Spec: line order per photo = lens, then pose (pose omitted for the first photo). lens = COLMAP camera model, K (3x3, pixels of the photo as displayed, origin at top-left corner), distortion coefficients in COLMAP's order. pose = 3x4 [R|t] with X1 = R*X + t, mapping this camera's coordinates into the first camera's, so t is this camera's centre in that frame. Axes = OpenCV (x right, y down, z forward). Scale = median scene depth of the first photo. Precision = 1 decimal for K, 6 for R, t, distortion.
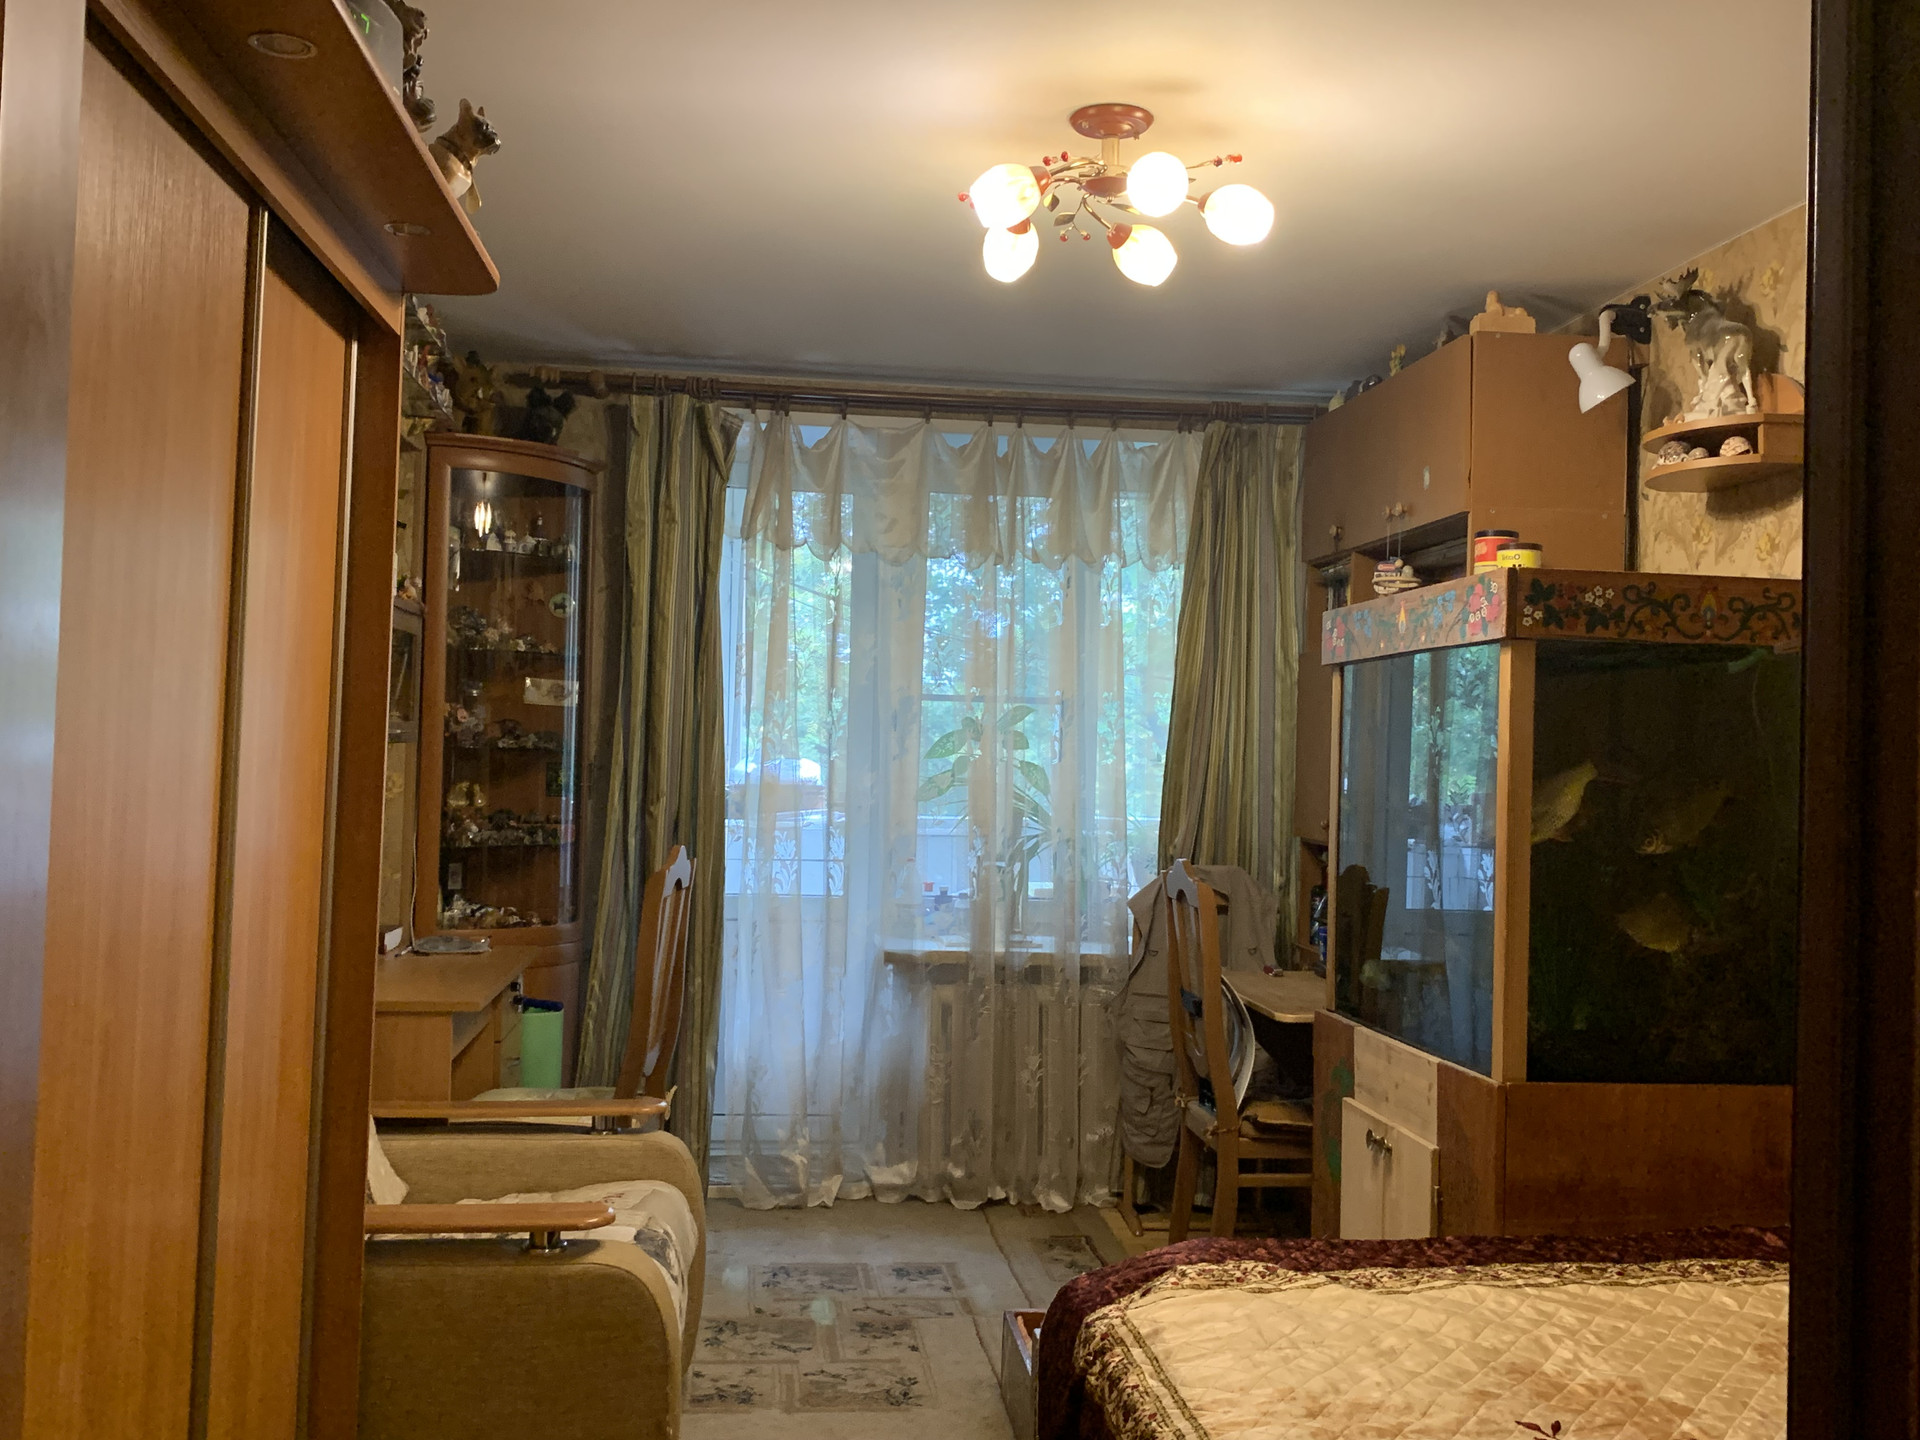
lens RADIAL K [[1797.1, 0, 960.0], [0, 1797.1, 720.0], [0, 0, 1]] dist [0.129653, -0.388942]
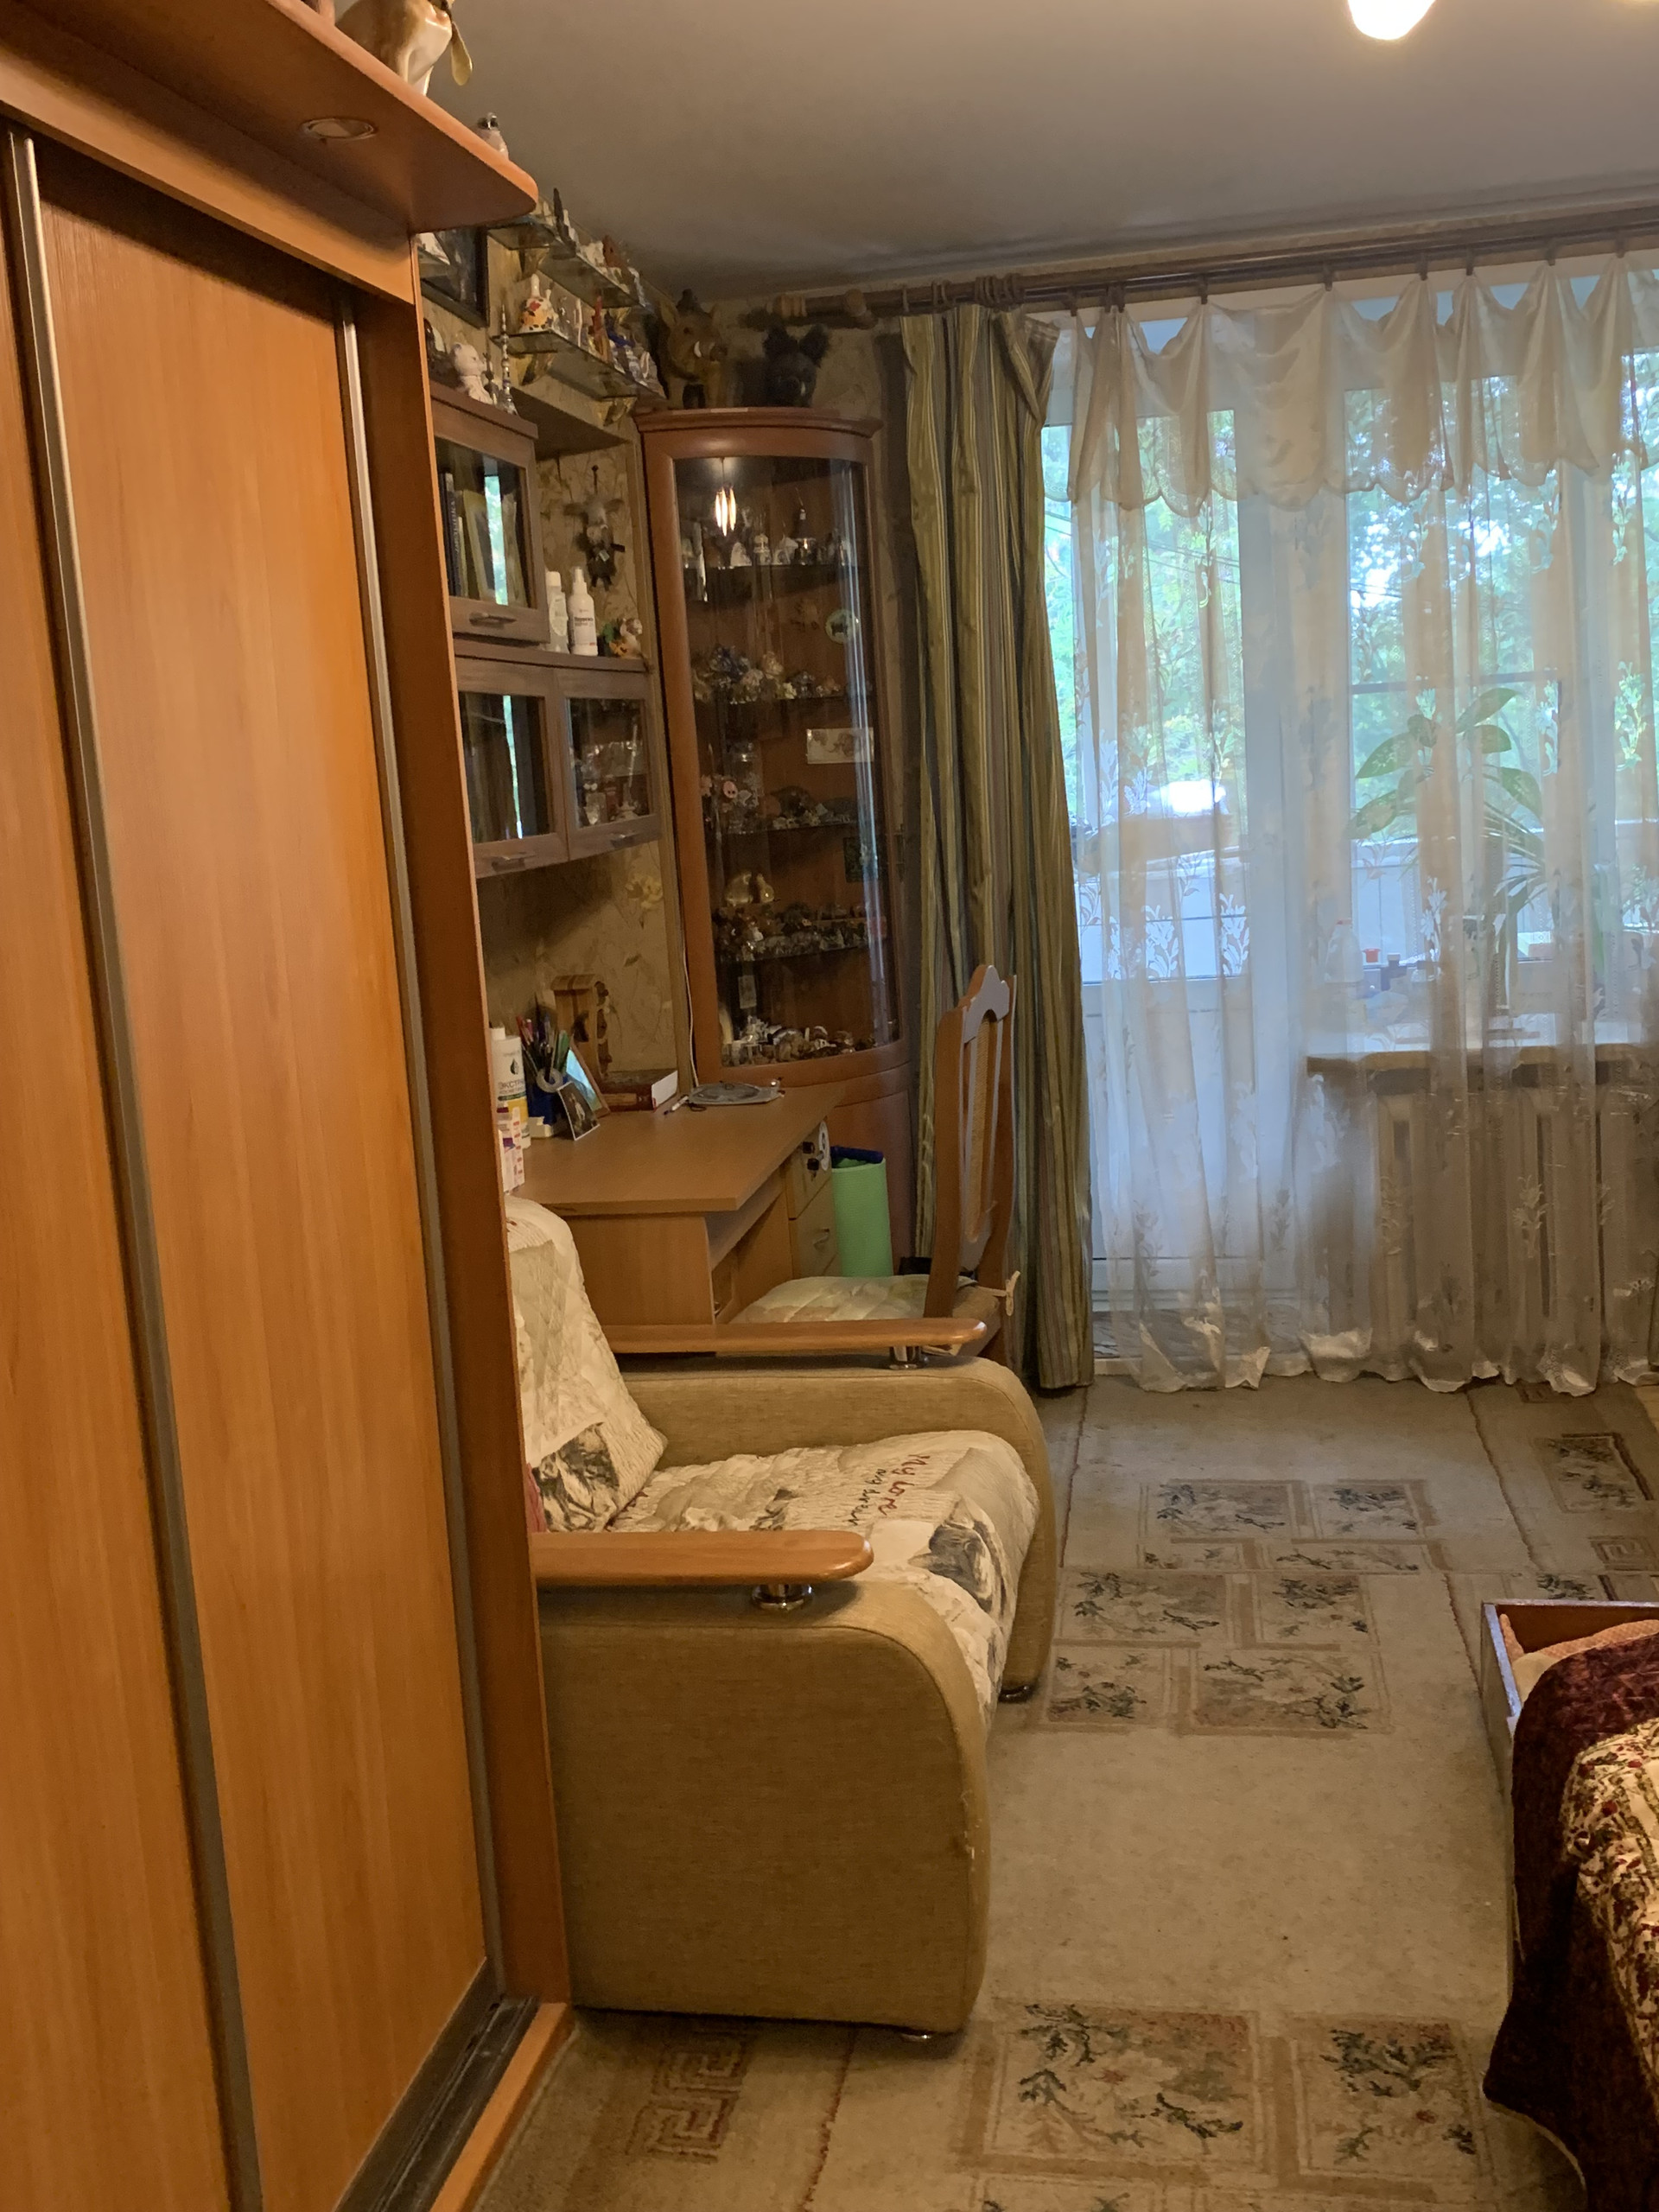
lens RADIAL K [[2070.5, 0, 819.2], [0, 2070.5, 1099.9], [0, 0, 1]] dist [0.129653, -0.388942]
pose [[0.952394, -0.045747, -0.301419, 0.023783], [0.103533, 0.978454, 0.178630, -0.026775], [0.286753, -0.201333, 0.936610, 0.146173]]
